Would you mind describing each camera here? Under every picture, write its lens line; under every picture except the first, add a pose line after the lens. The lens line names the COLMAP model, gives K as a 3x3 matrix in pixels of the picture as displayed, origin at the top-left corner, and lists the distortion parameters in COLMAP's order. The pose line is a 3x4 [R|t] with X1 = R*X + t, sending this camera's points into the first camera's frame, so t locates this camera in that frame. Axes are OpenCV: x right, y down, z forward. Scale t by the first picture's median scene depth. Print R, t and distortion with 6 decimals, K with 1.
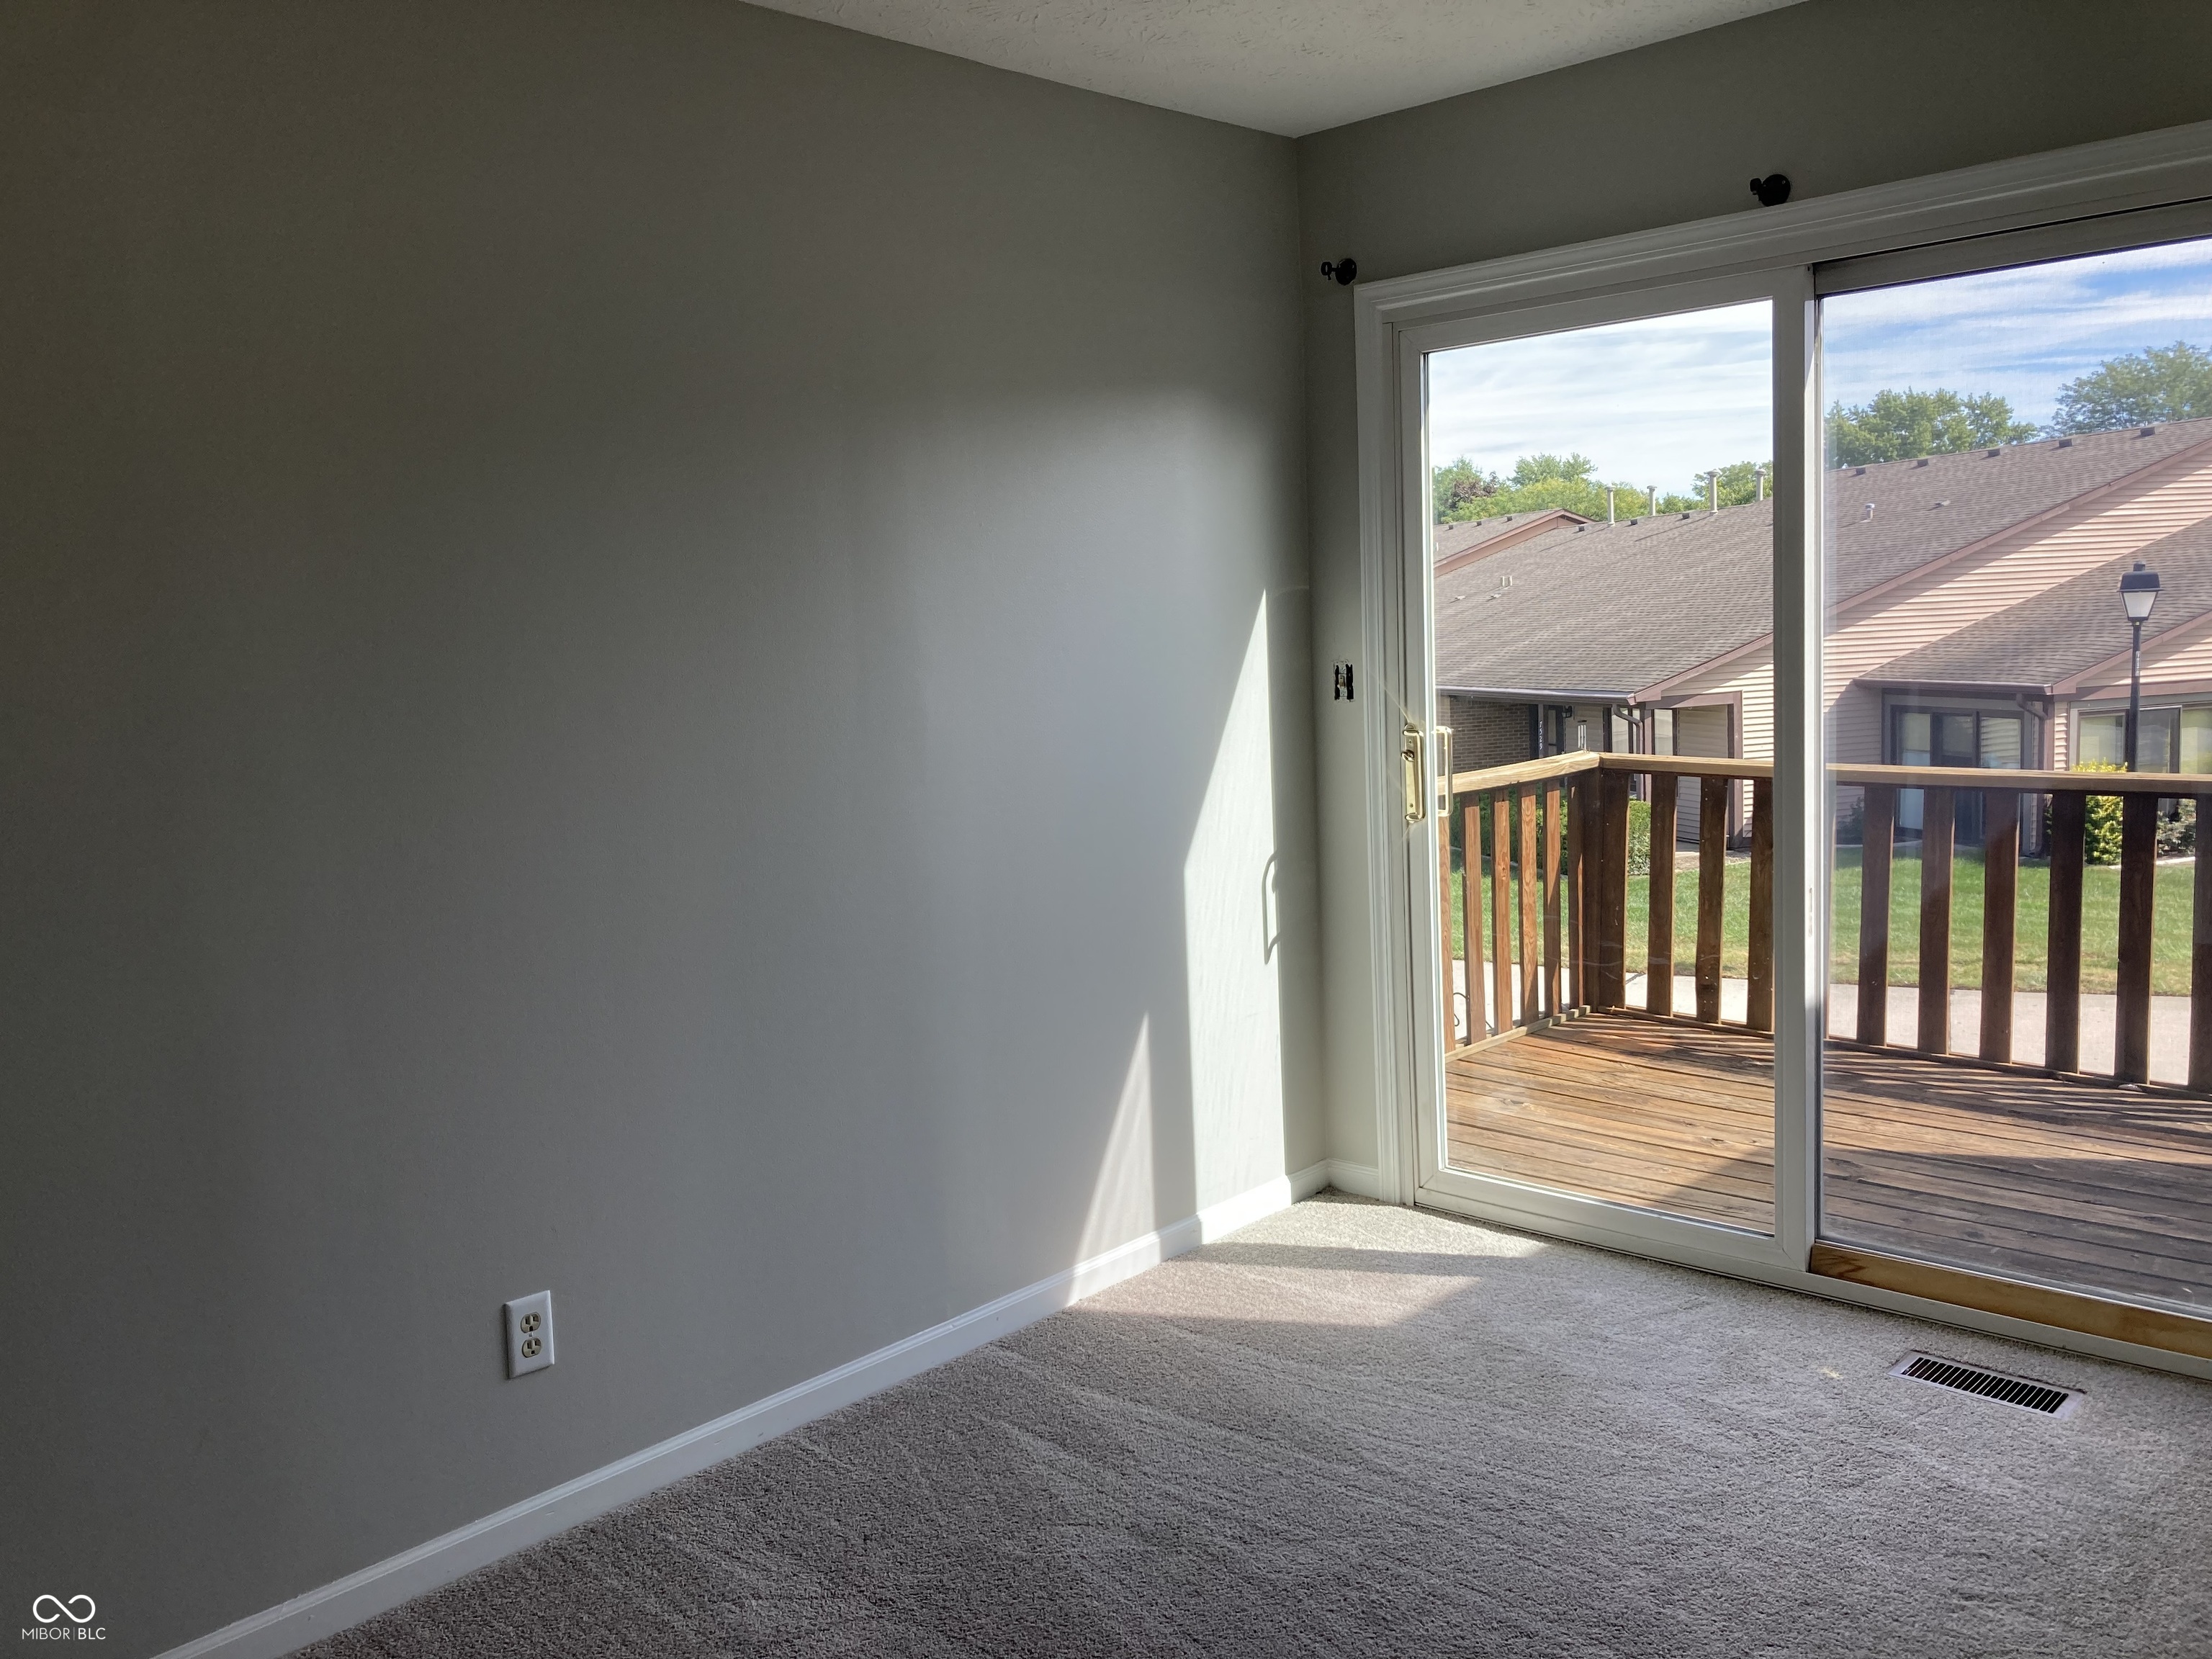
lens RADIAL K [[1769.9, 0, 1106.0], [0, 1769.9, 829.5], [0, 0, 1]] dist [0.035513, -0.002314]
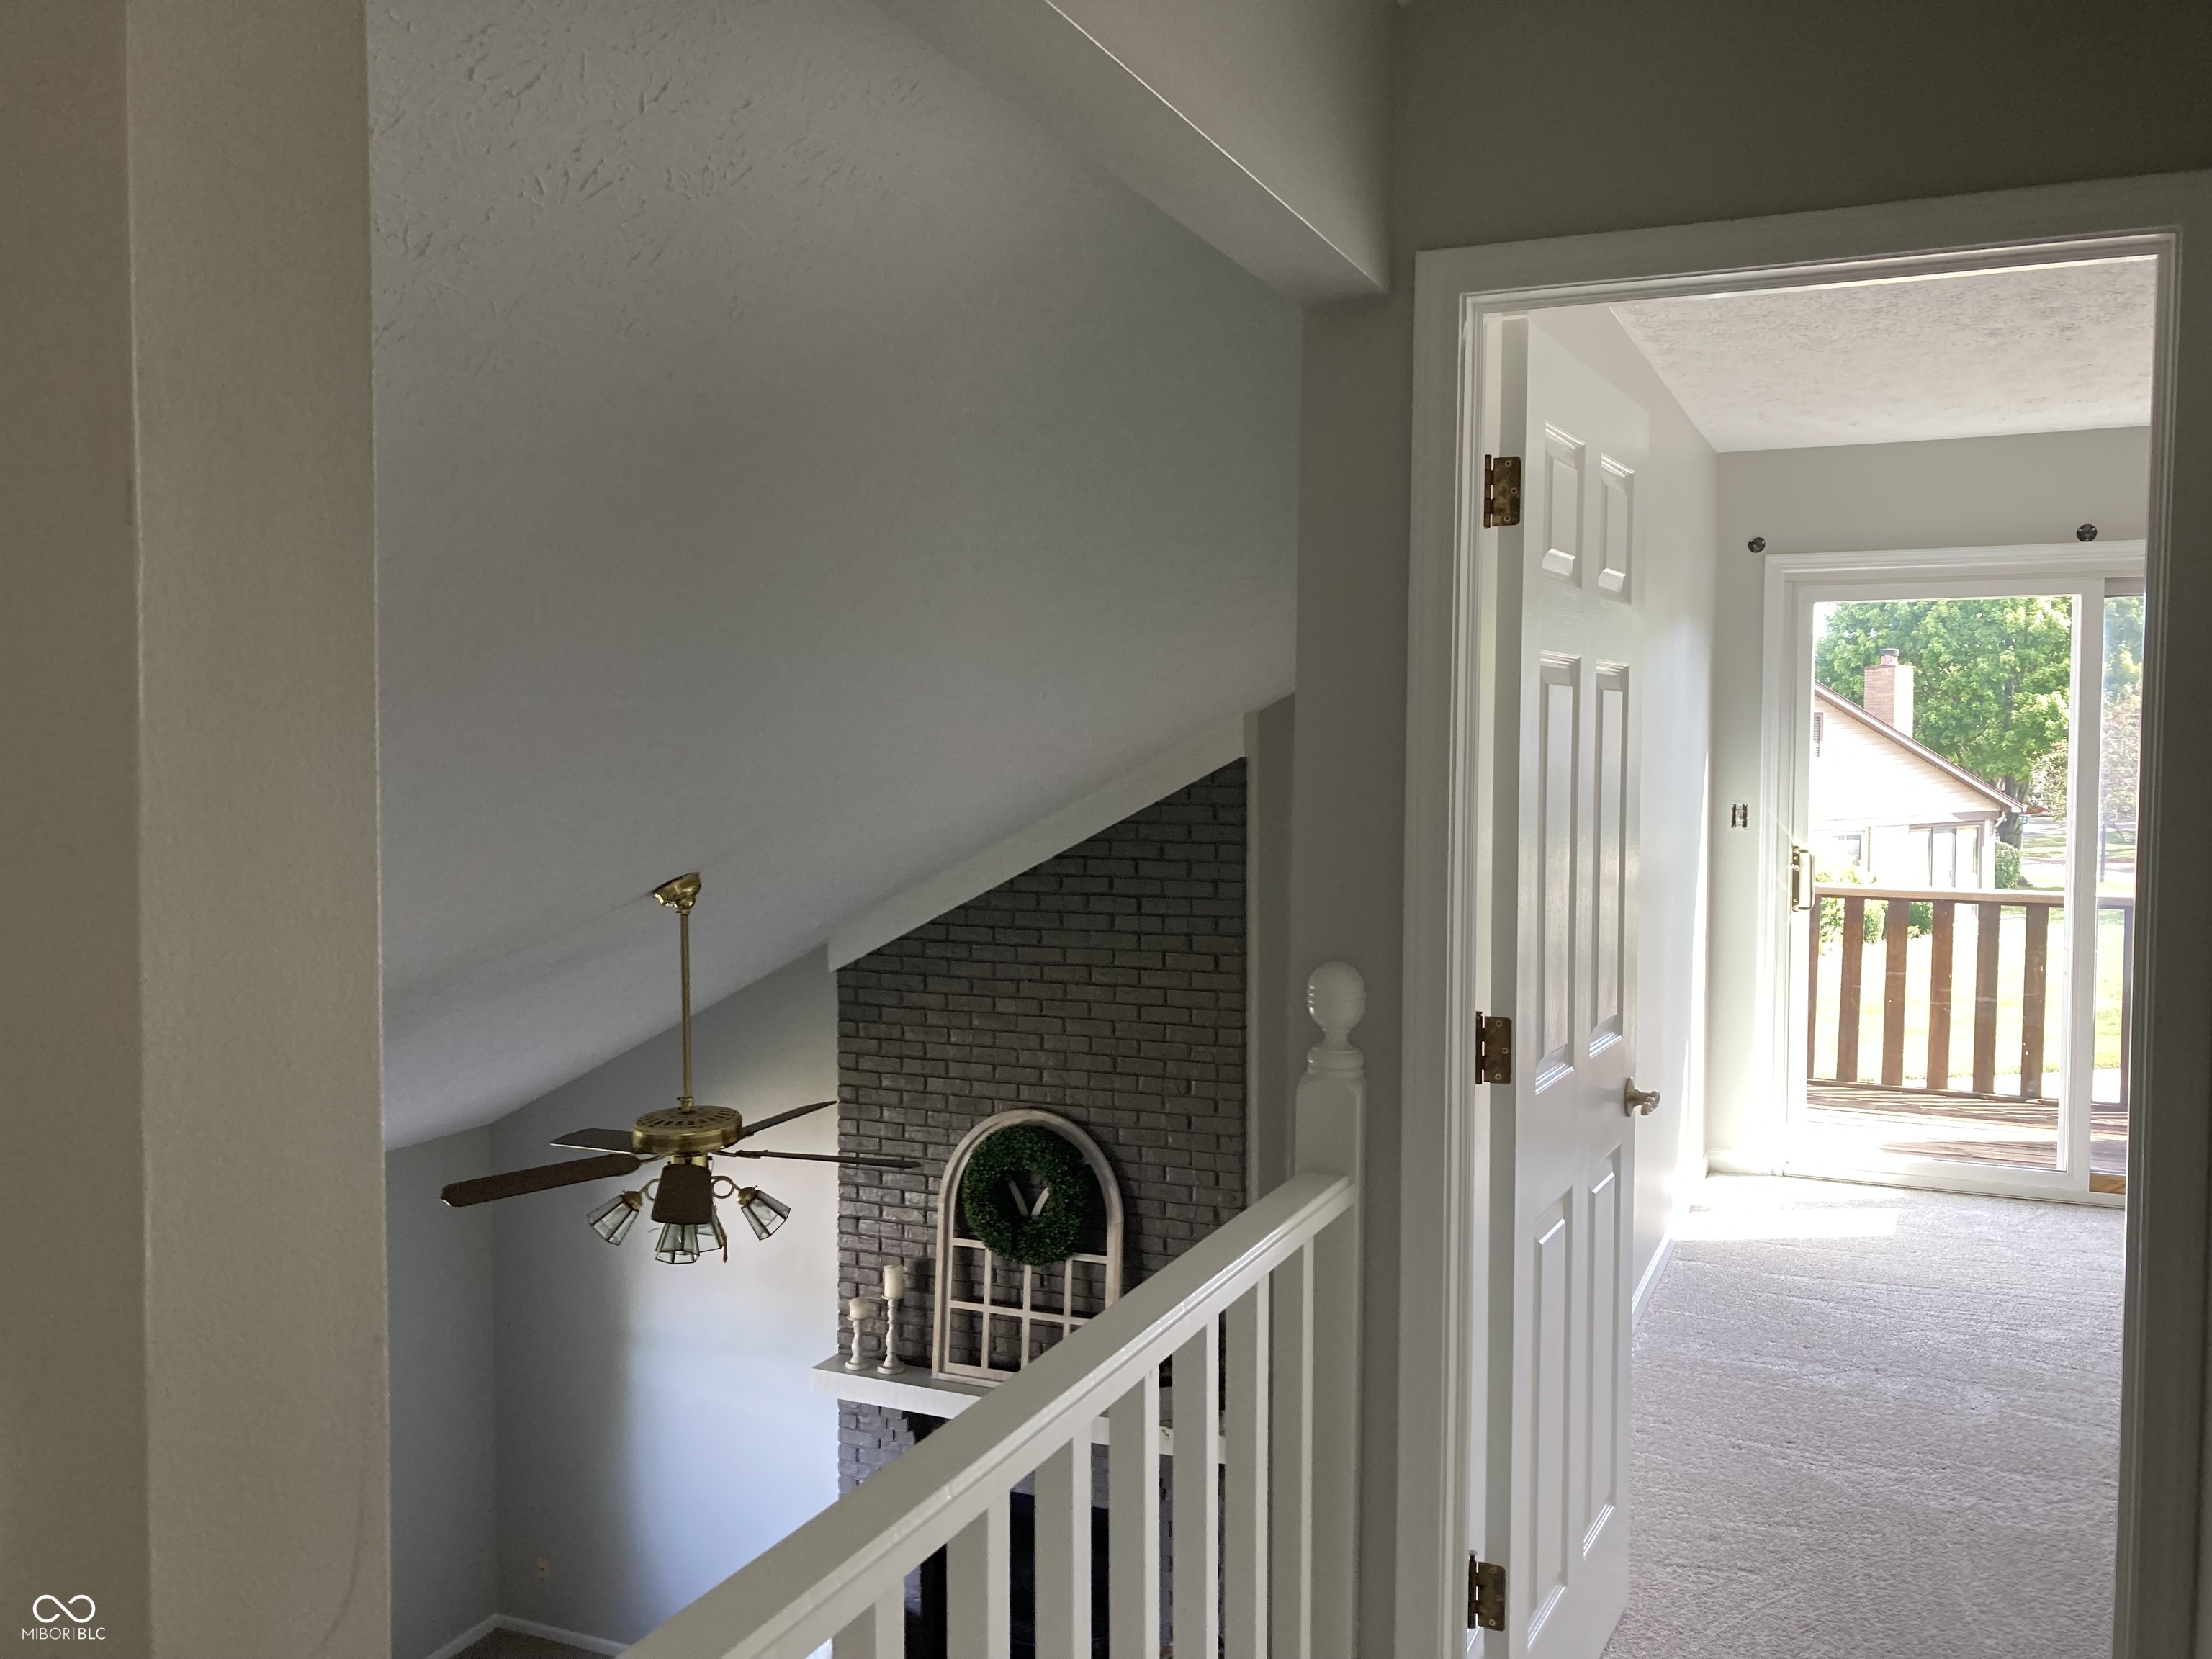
lens RADIAL K [[1810.0, 0, 1106.0], [0, 1810.0, 829.5], [0, 0, 1]] dist [0.047528, 0.000766]
pose [[0.941556, 0.025394, 0.335898, -0.901641], [-0.001496, 0.997460, -0.071215, 0.037881], [-0.336853, 0.066550, 0.939202, -0.250201]]
